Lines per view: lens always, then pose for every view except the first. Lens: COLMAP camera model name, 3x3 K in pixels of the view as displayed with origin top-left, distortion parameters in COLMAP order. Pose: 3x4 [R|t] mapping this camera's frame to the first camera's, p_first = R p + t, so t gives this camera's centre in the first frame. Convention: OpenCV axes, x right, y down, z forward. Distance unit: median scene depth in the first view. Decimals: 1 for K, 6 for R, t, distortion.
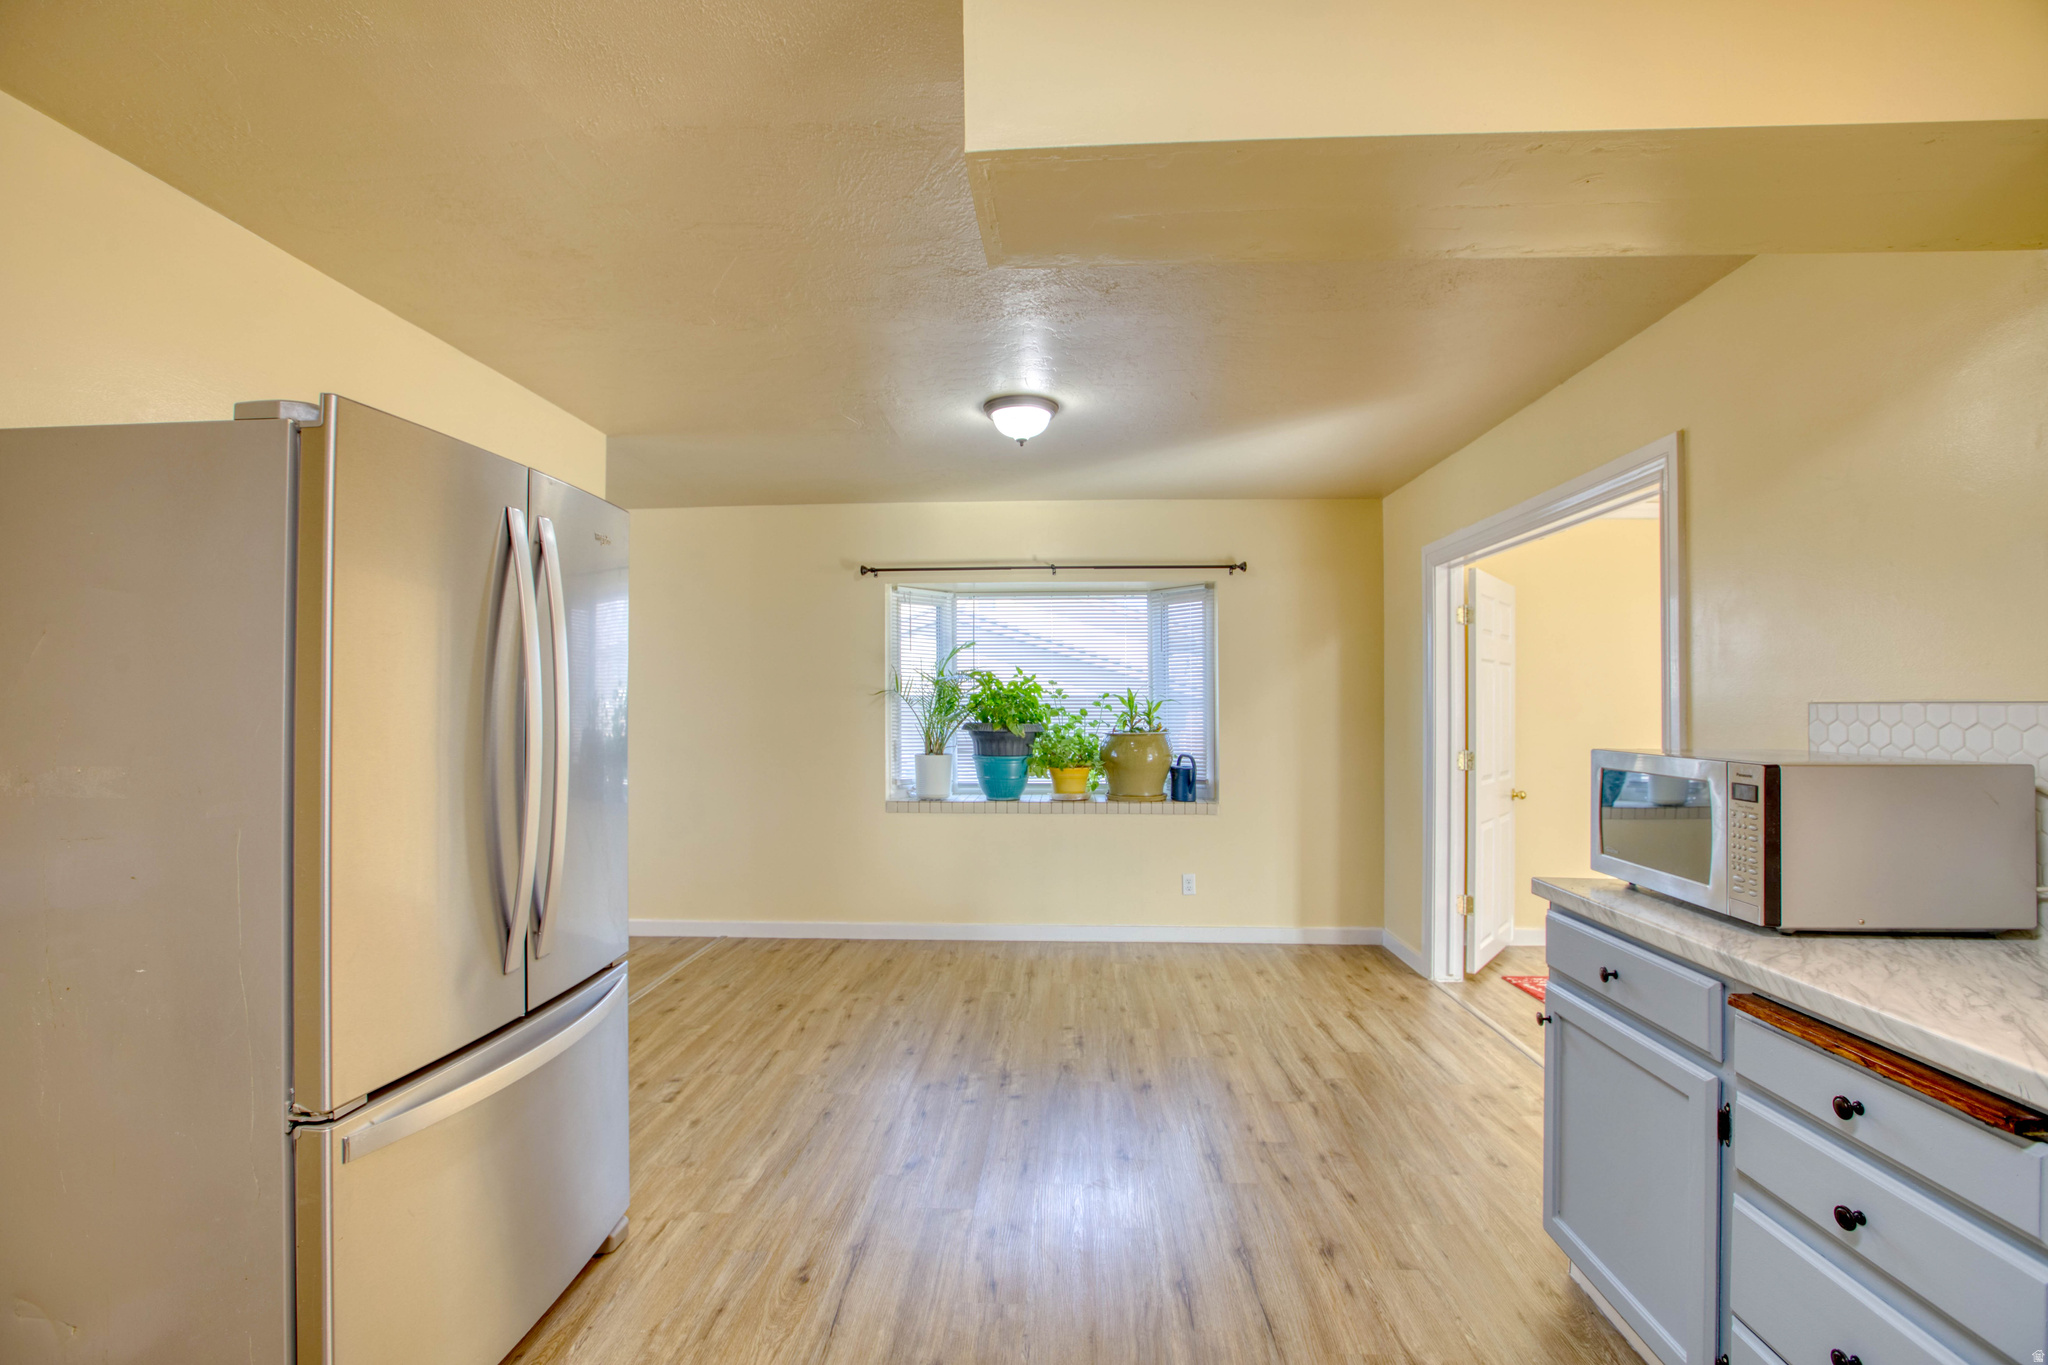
lens RADIAL K [[920.5, 0, 1036.3], [0, 920.5, 679.2], [0, 0, 1]] dist [-0.063954, 0.021610]
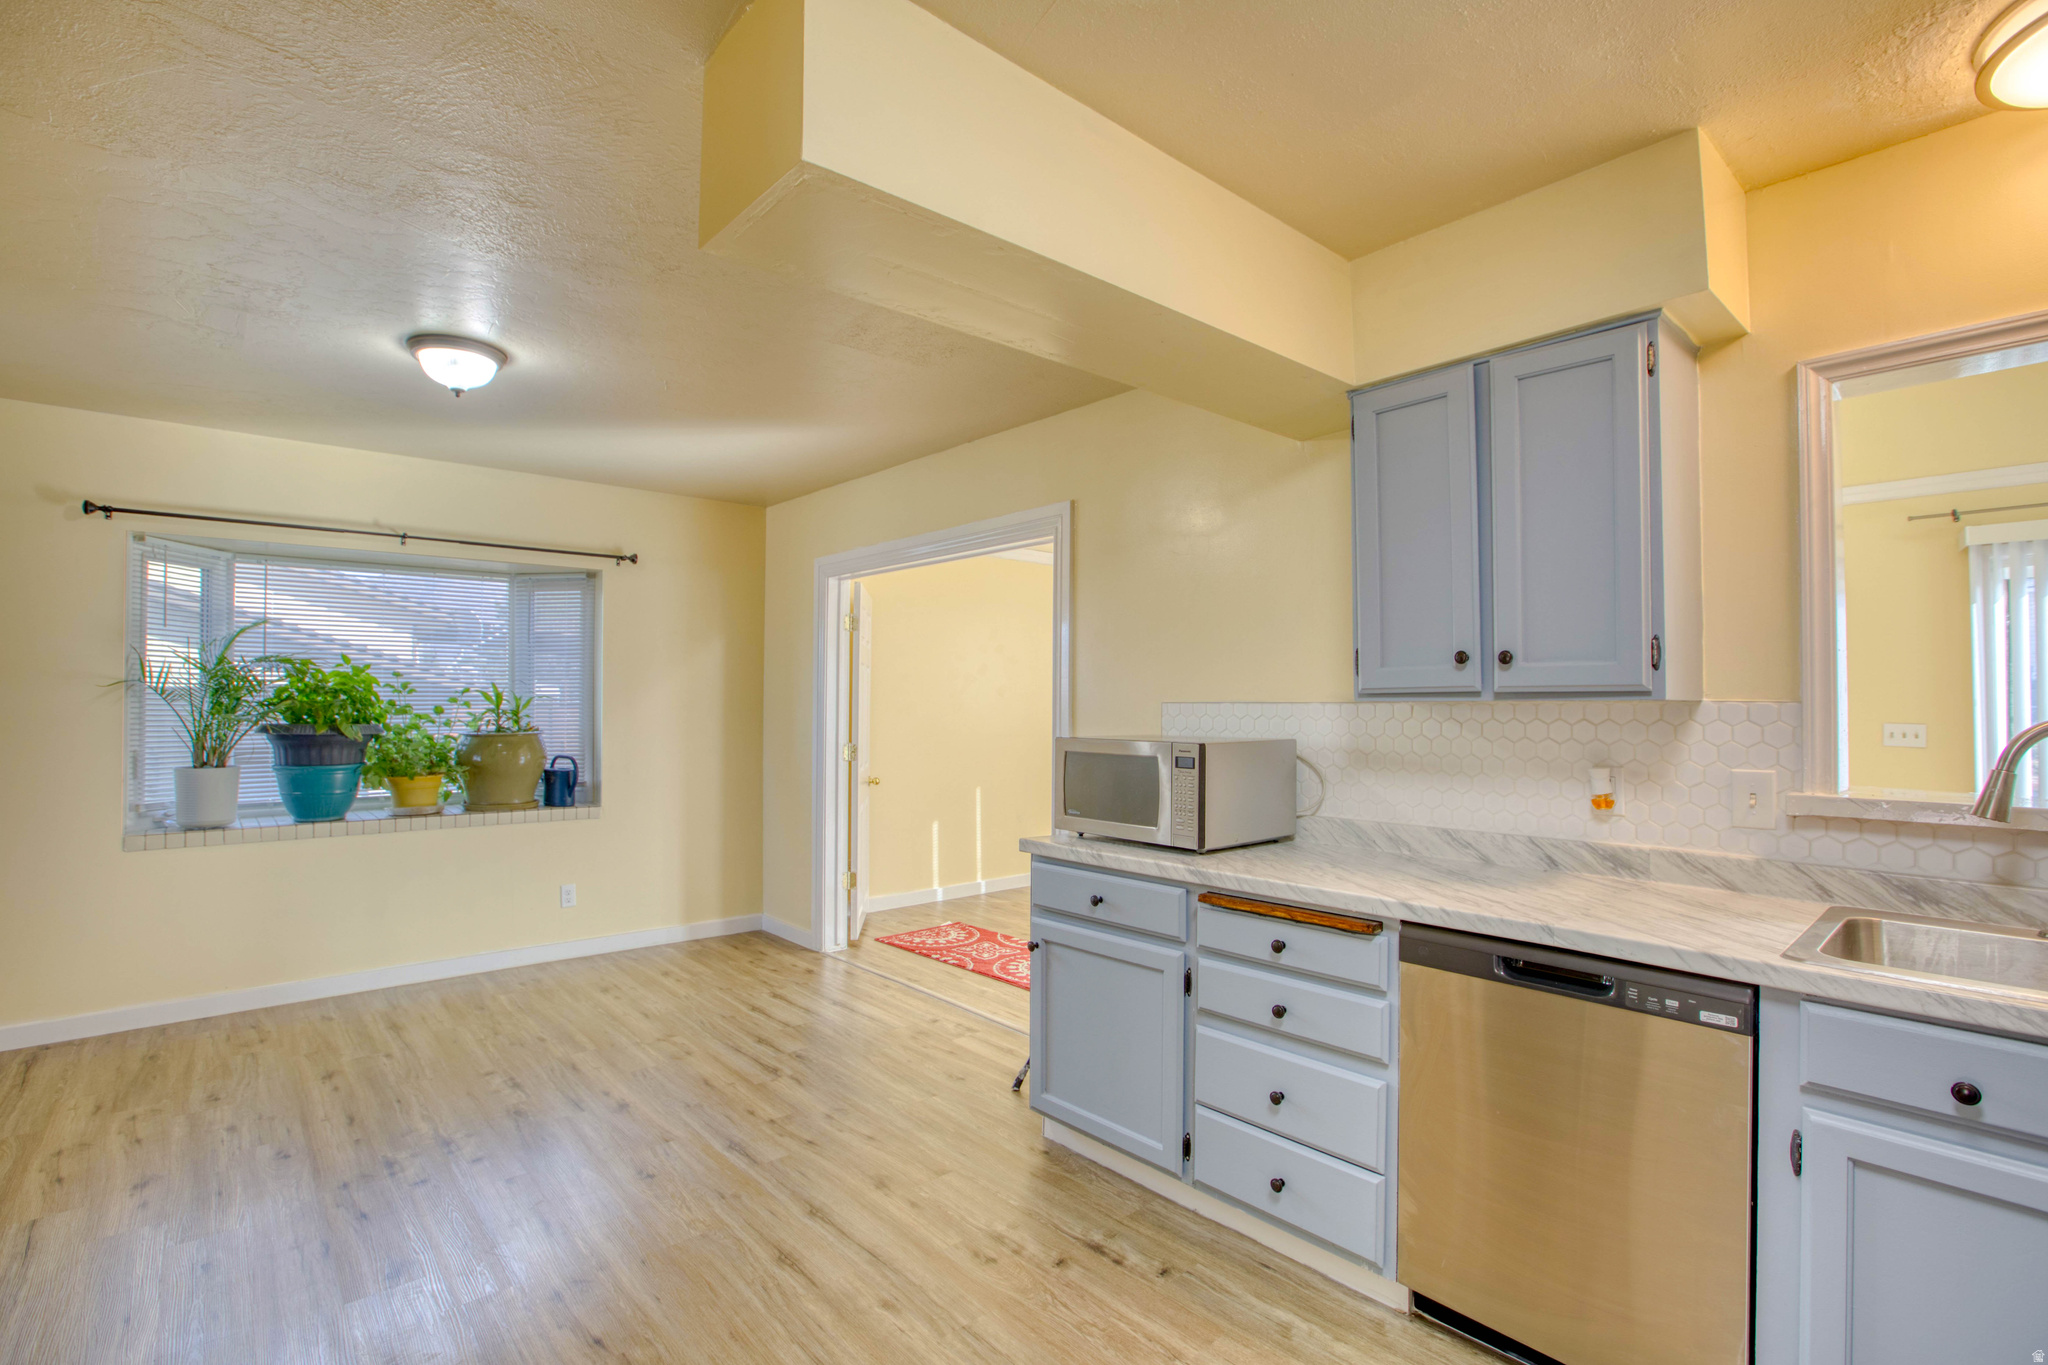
lens RADIAL K [[920.5, 0, 1036.3], [0, 920.5, 679.2], [0, 0, 1]] dist [-0.063954, 0.021610]
pose [[0.713955, 0.018446, 0.699949, -0.162047], [-0.020949, 0.999768, -0.004979, -0.000157], [-0.699878, -0.011108, 0.714176, 0.024683]]
